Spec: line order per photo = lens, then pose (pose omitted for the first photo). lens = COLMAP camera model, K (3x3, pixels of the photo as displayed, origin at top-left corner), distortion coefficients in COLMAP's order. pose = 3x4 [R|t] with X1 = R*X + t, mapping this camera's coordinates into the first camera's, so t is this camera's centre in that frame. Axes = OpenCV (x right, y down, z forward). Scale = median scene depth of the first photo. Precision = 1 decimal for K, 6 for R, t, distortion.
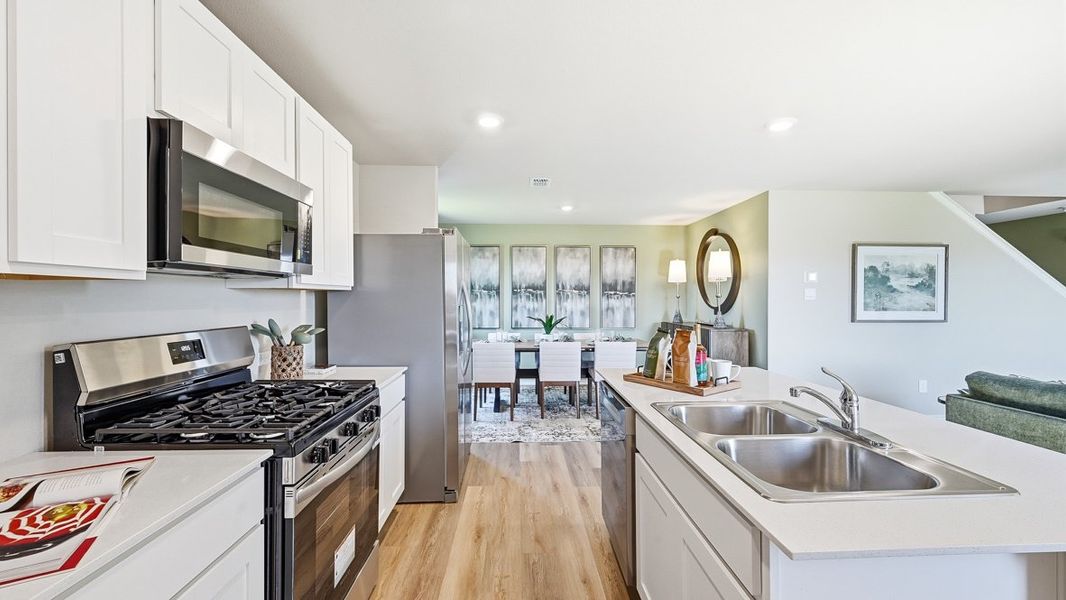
lens RADIAL K [[428.4, 0, 533.9], [0, 428.4, 299.4], [0, 0, 1]] dist [0.002593, -0.001975]
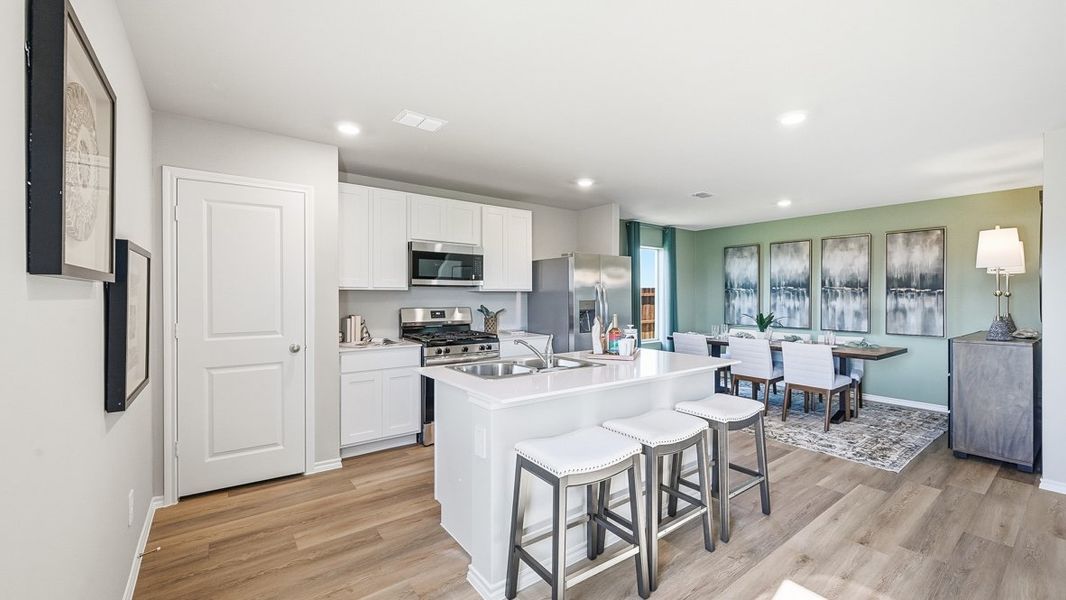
lens RADIAL K [[428.4, 0, 527.1], [0, 428.4, 297.4], [0, 0, 1]] dist [0.002593, -0.001975]
pose [[0.553699, 0.006105, -0.832694, 0.620906], [-0.004940, 0.999980, 0.004047, -0.001631], [0.832702, 0.001873, 0.553718, -0.021283]]
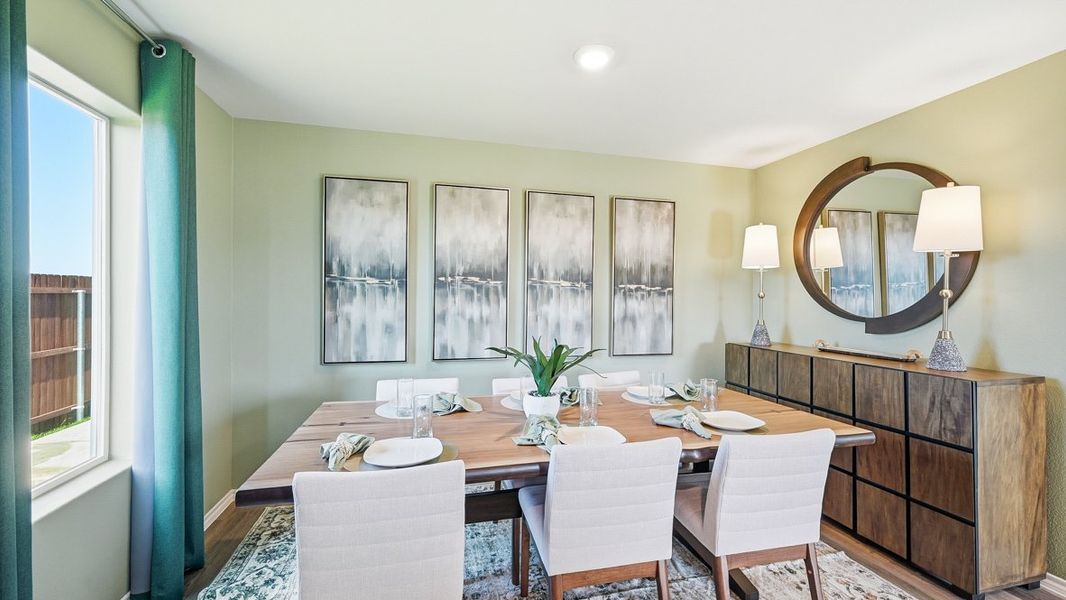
lens RADIAL K [[428.4, 0, 538.5], [0, 428.4, 296.5], [0, 0, 1]] dist [0.002593, -0.001975]
pose [[0.977073, 0.008940, 0.212715, -0.053372], [-0.007069, 0.999929, -0.009553, 0.002372], [-0.212785, 0.007830, 0.977068, 0.701059]]
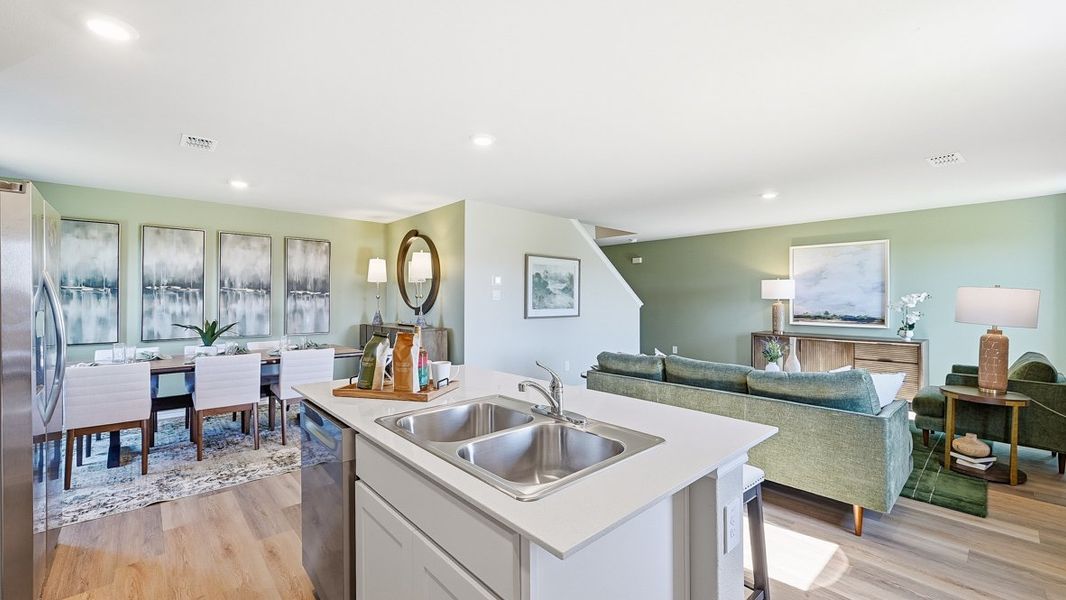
lens RADIAL K [[428.4, 0, 534.8], [0, 428.4, 295.4], [0, 0, 1]] dist [0.002593, -0.001975]
pose [[0.762480, 0.005296, 0.646990, -0.020548], [0.001291, 0.999952, -0.009707, -0.000467], [-0.647010, 0.008236, 0.762437, 0.054474]]
